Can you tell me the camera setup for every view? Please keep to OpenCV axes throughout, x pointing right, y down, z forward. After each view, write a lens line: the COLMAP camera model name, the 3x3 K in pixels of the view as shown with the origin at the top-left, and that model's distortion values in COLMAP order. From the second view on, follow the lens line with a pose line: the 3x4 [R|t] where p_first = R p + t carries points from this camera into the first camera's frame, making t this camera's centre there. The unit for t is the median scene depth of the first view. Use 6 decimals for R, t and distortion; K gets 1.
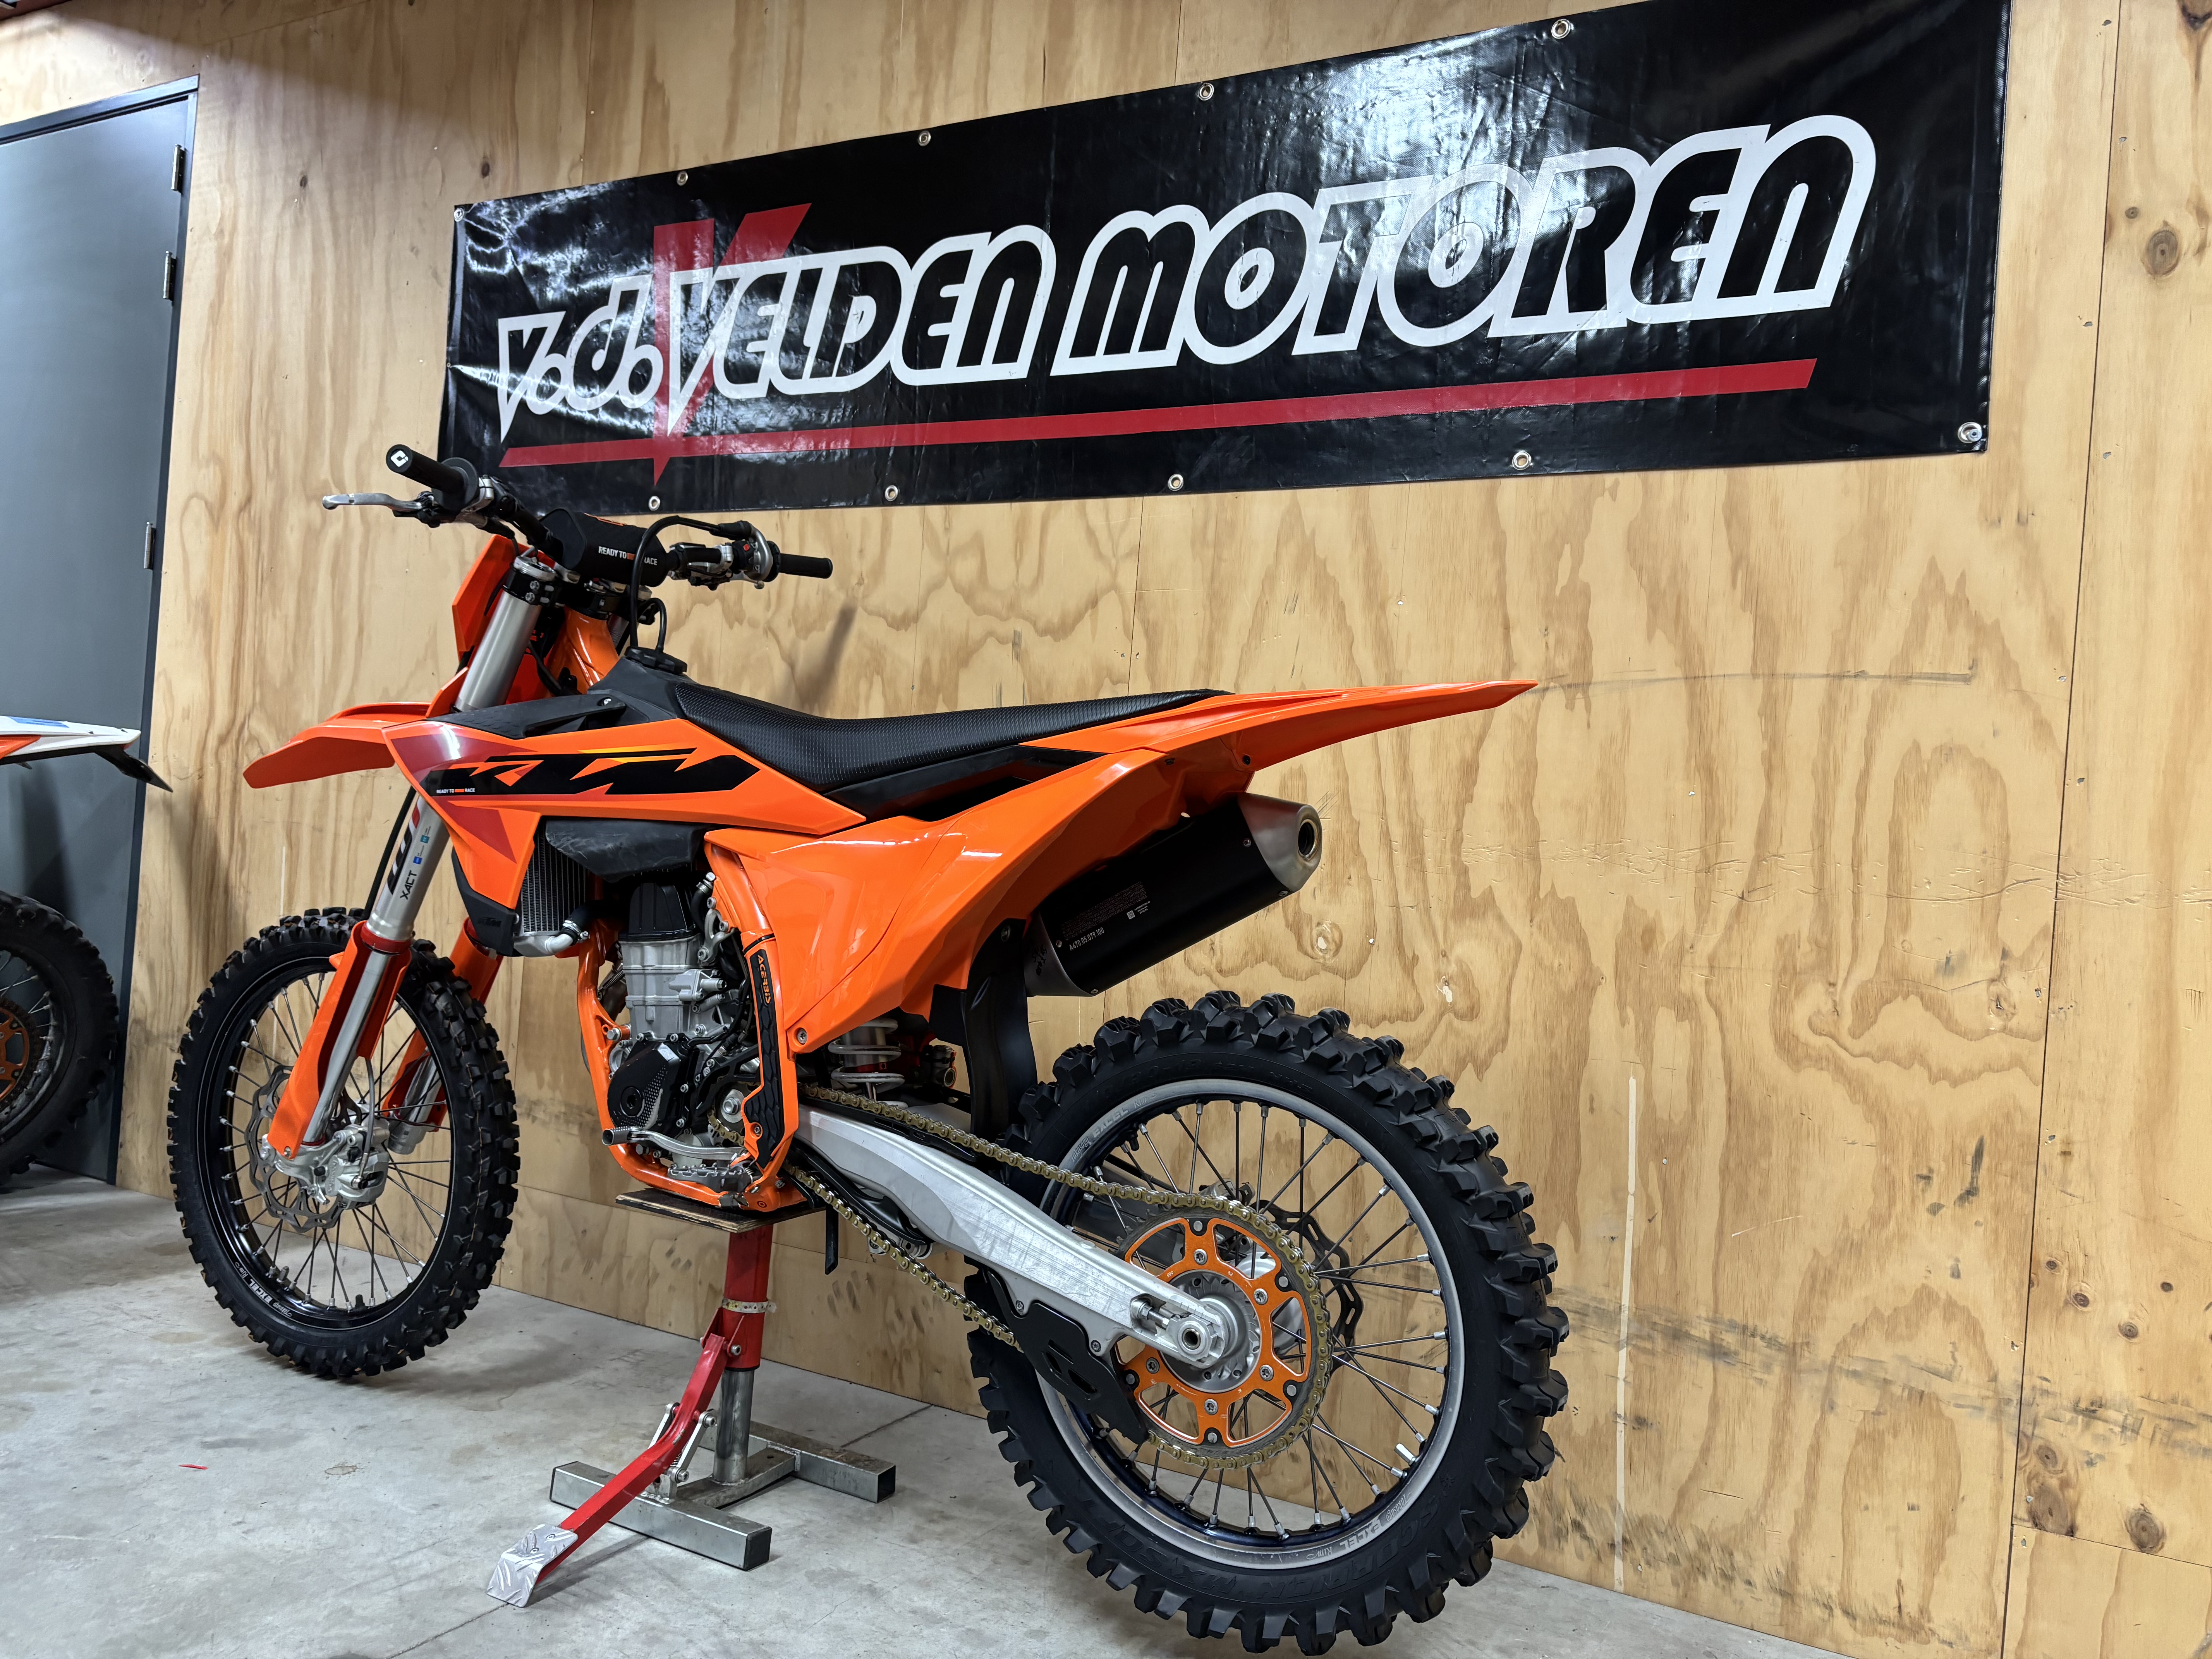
lens RADIAL K [[1684.9, 0, 1100.0], [0, 1684.9, 834.0], [0, 0, 1]] dist [0.033330, -0.034556]
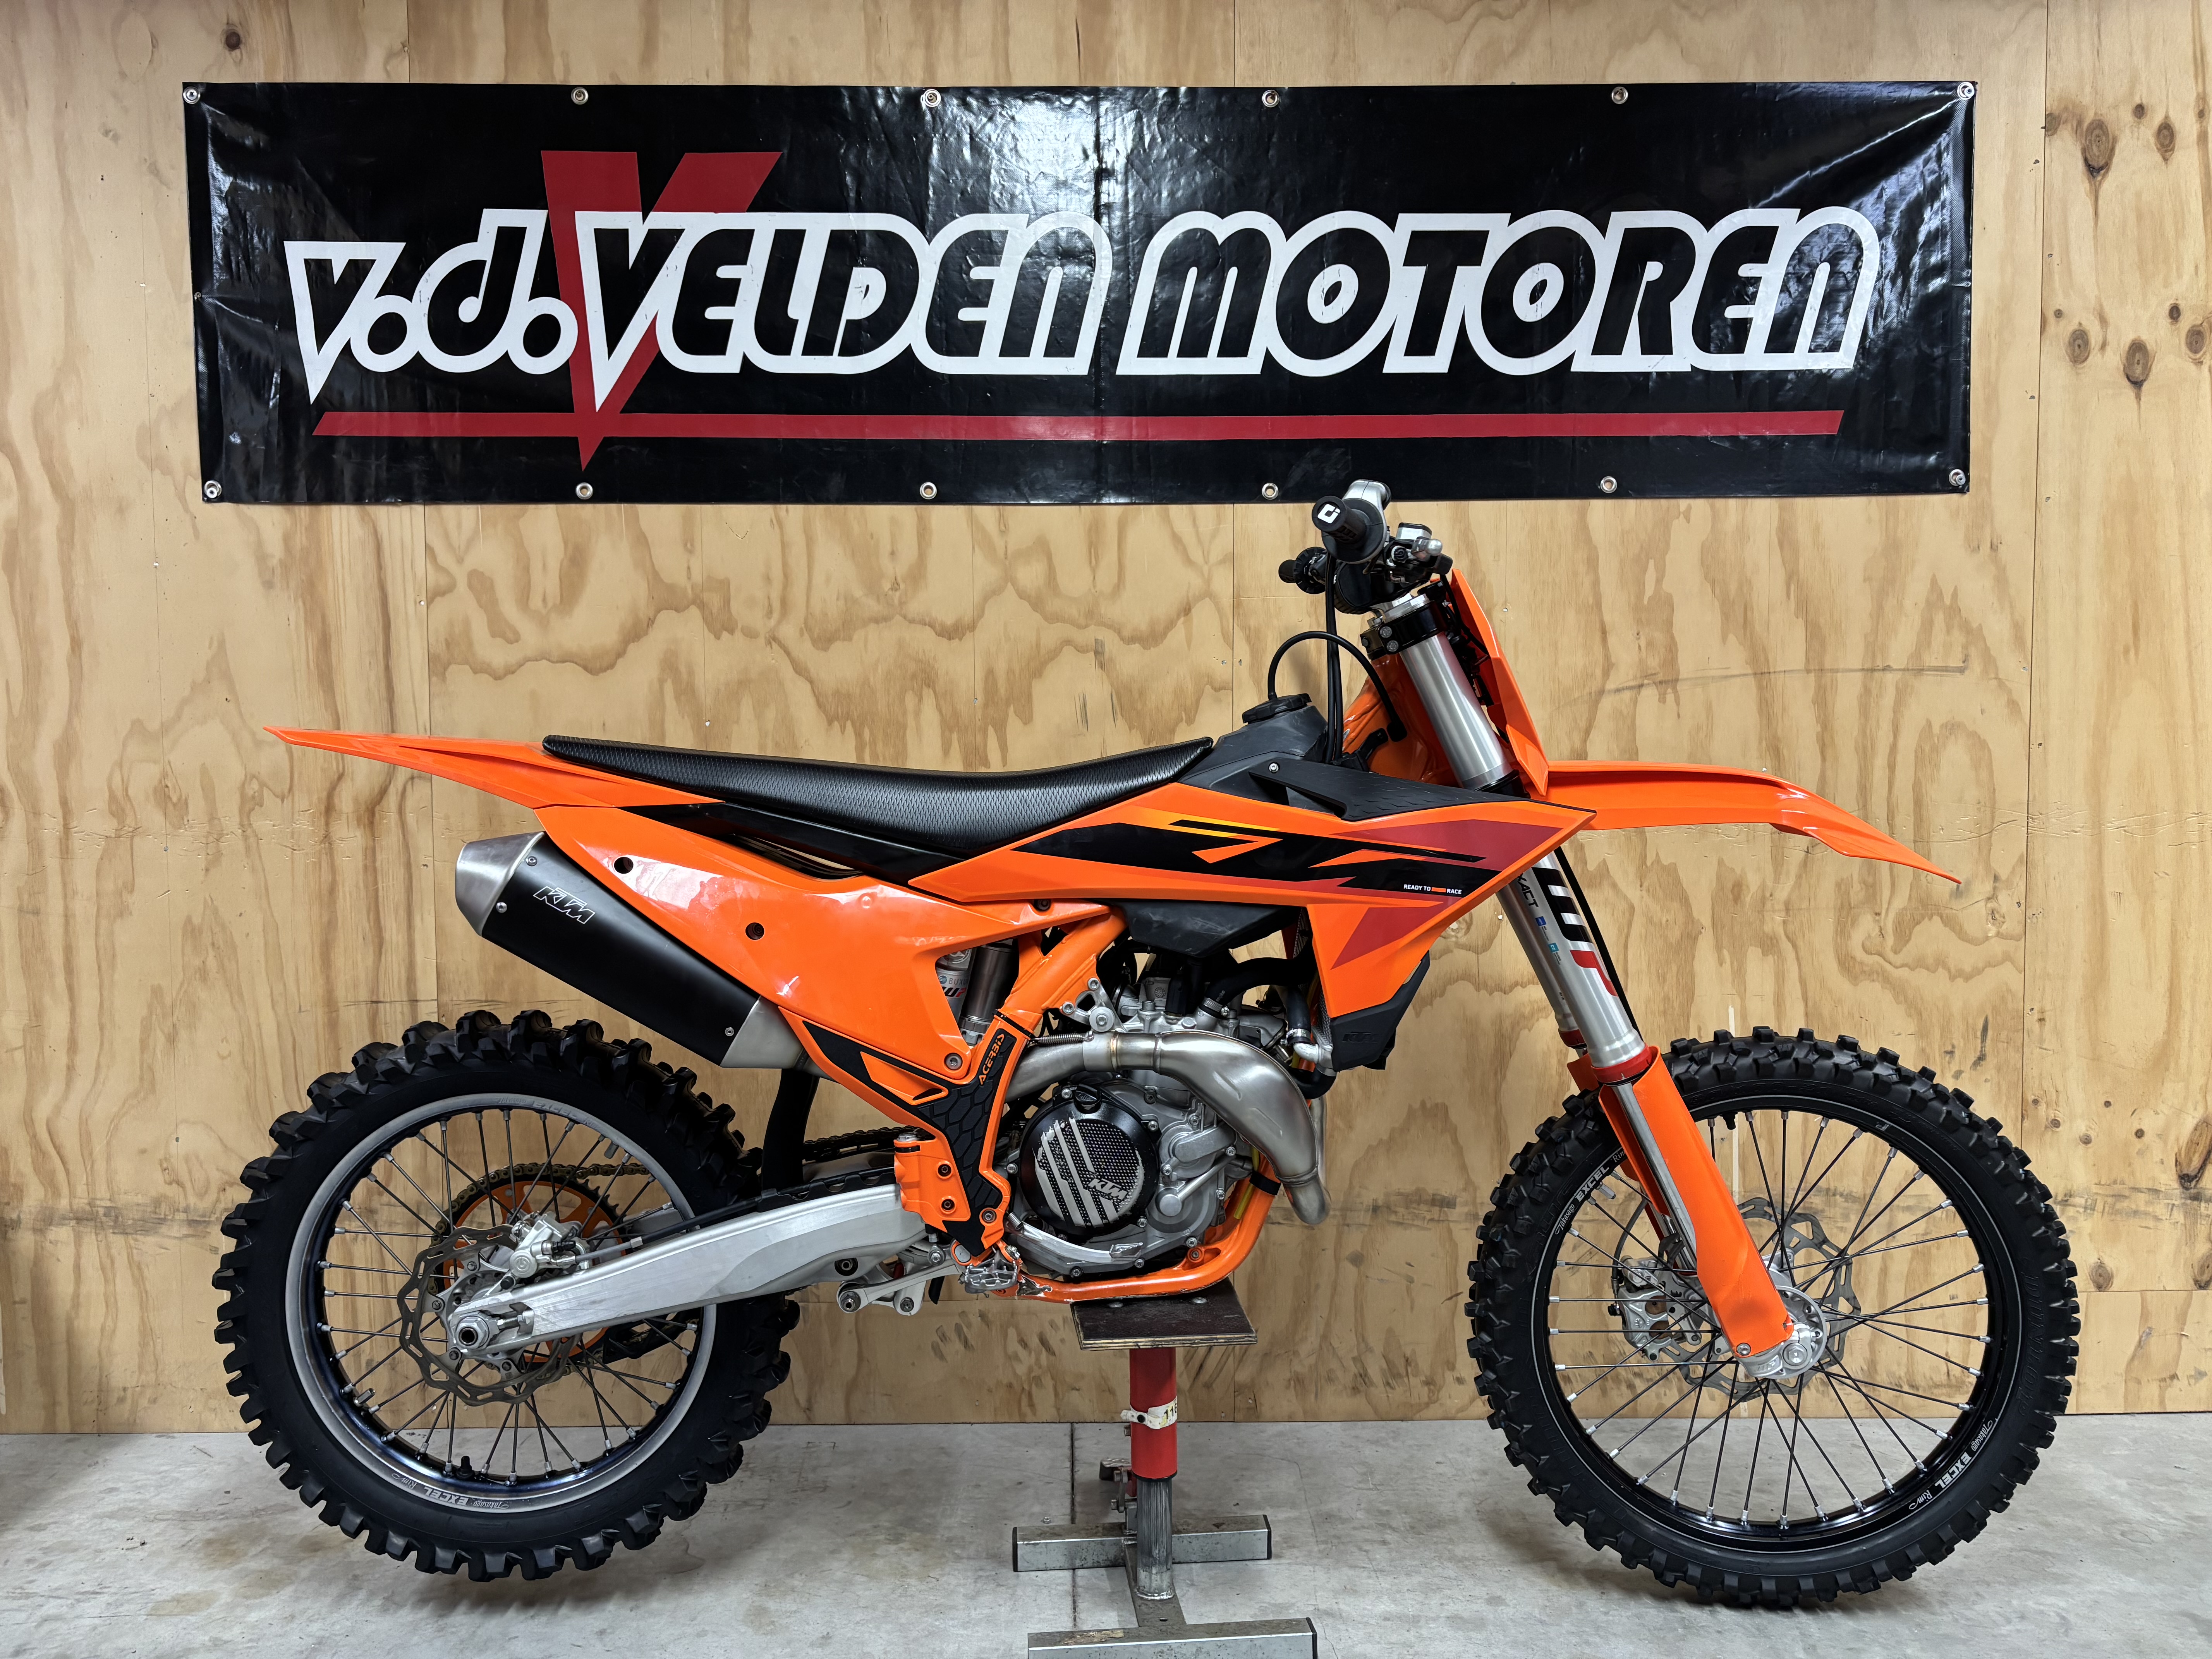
lens RADIAL K [[1684.9, 0, 1088.6], [0, 1684.9, 832.6], [0, 0, 1]] dist [0.033330, -0.034556]
pose [[0.867537, -0.103682, 0.486445, -0.629171], [0.064686, 0.993244, 0.096339, -0.120319], [-0.493148, -0.052111, 0.868383, 0.172731]]
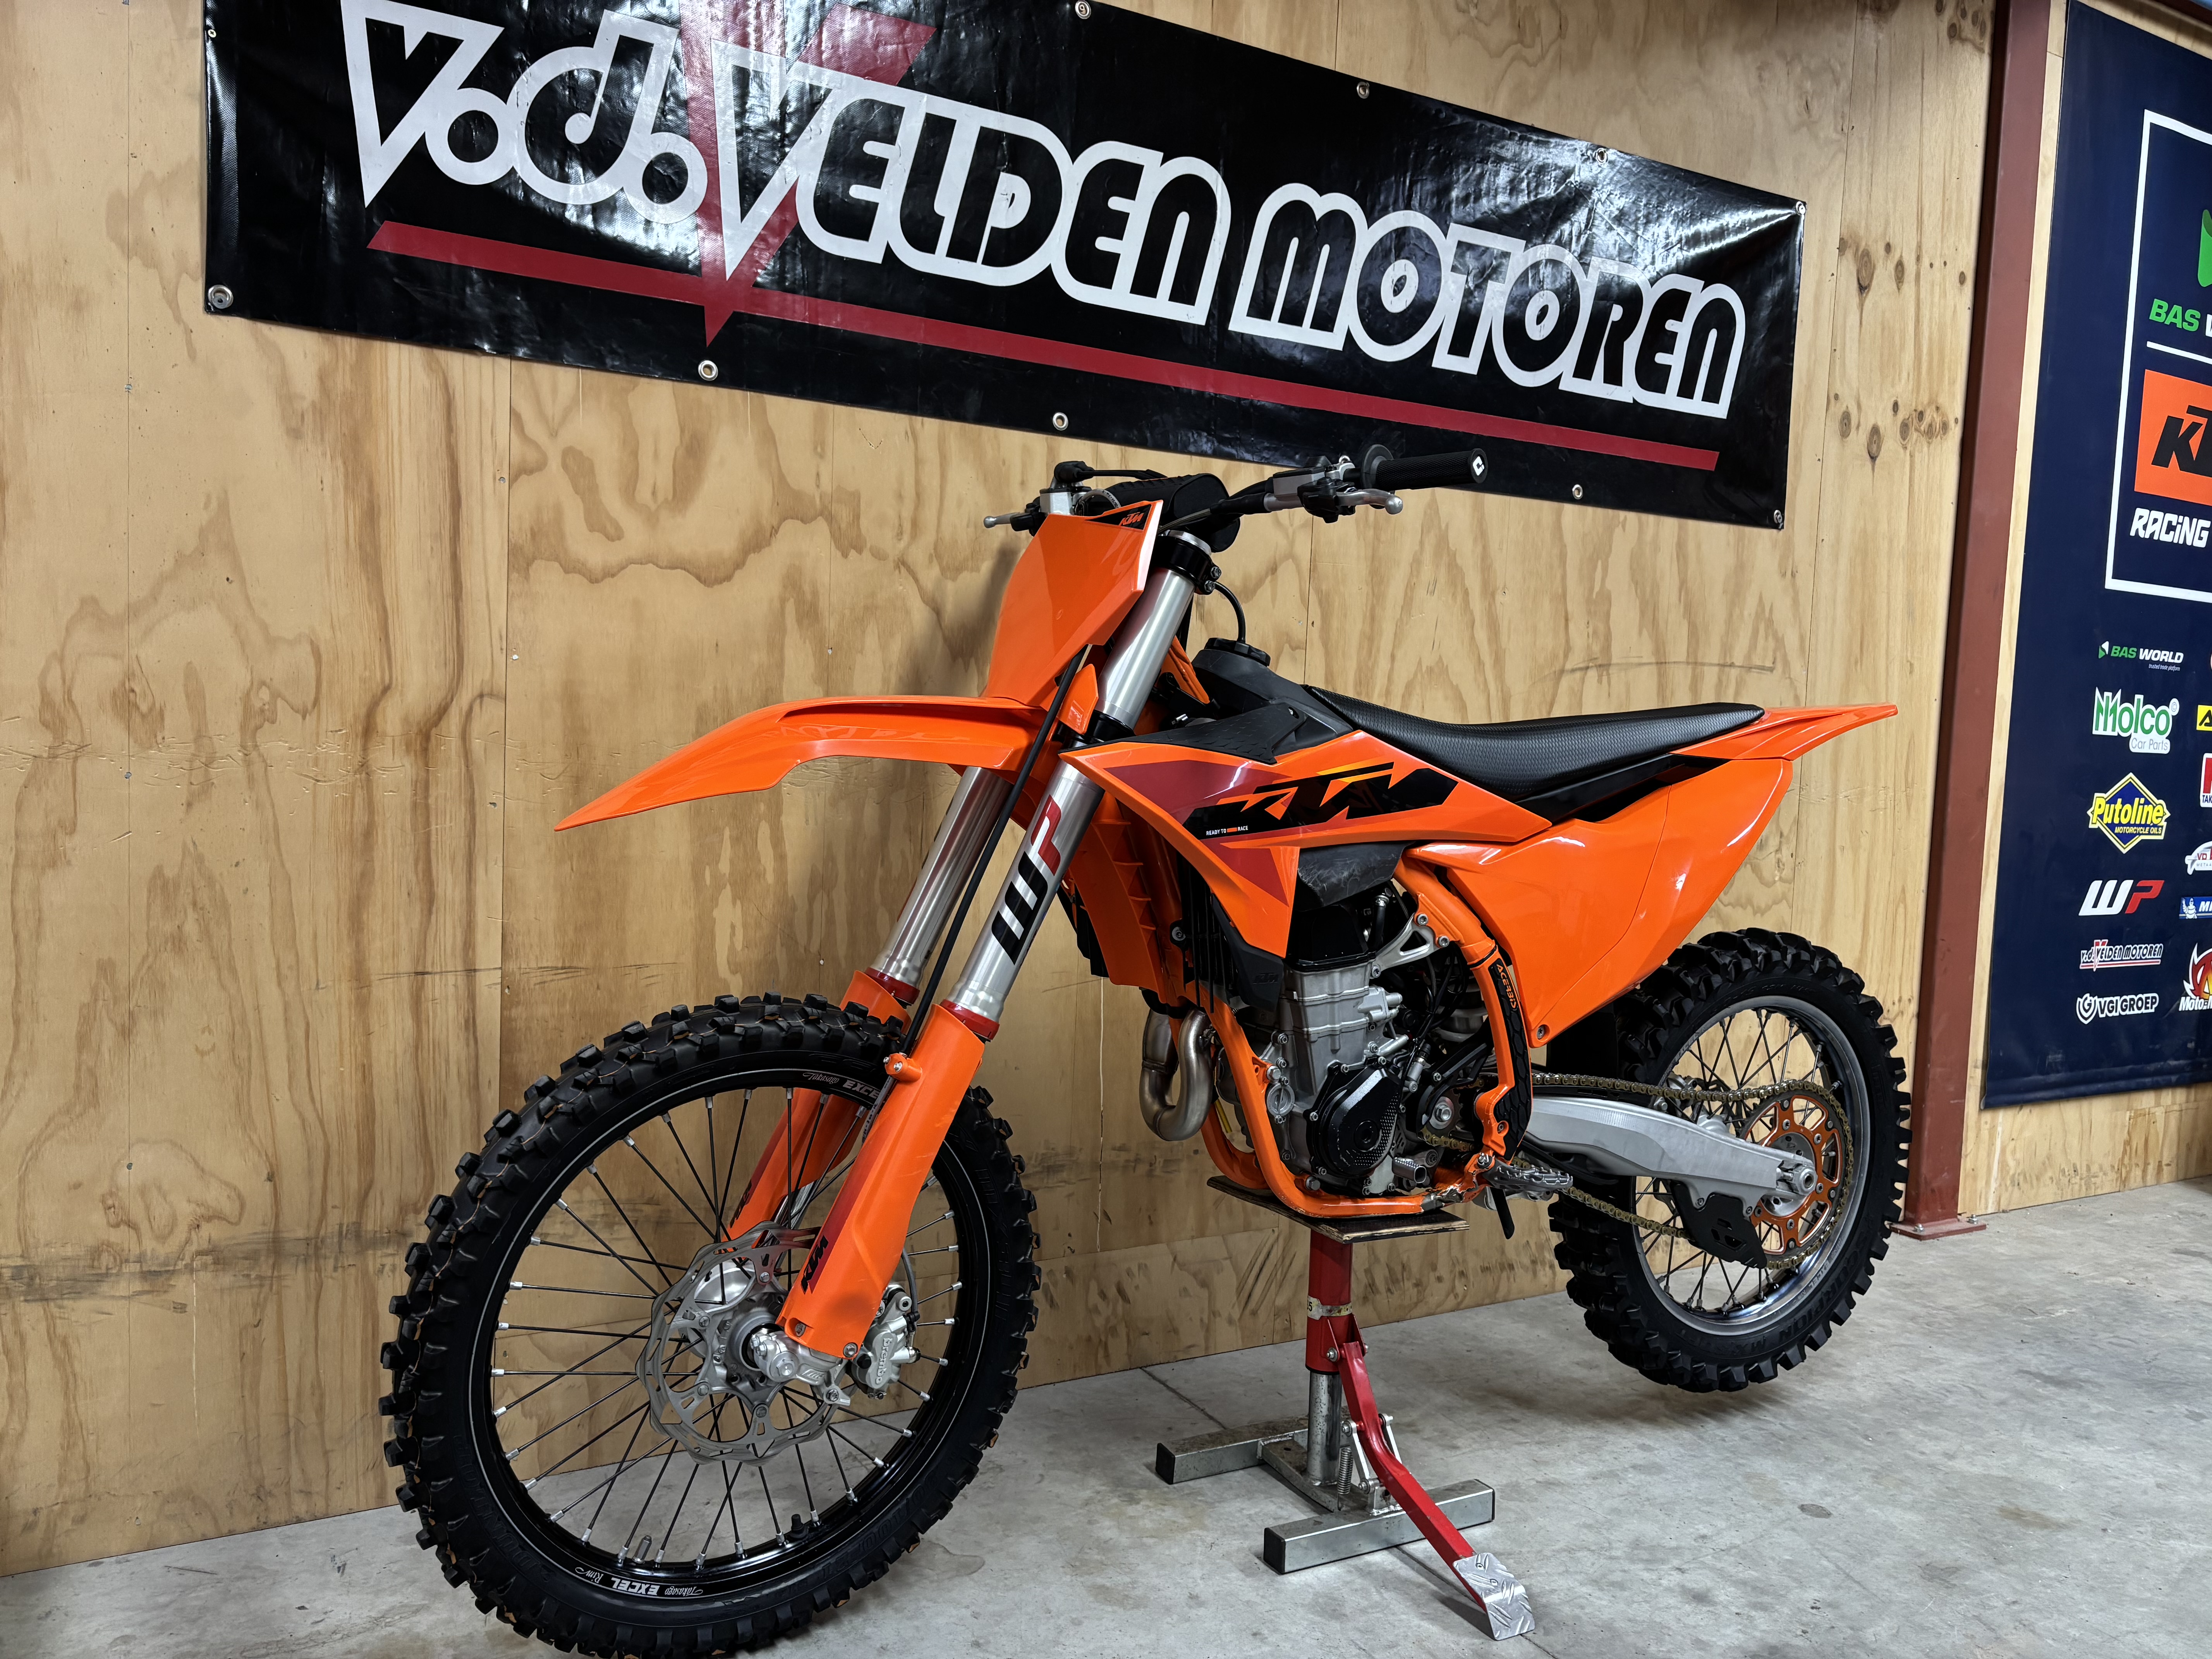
lens RADIAL K [[1684.9, 0, 1120.9], [0, 1684.9, 833.0], [0, 0, 1]] dist [0.033330, -0.034556]
pose [[0.515588, -0.109692, 0.849786, -1.076997], [-0.011951, 0.990754, 0.135140, -0.131035], [-0.856753, -0.079833, 0.509510, 0.611439]]
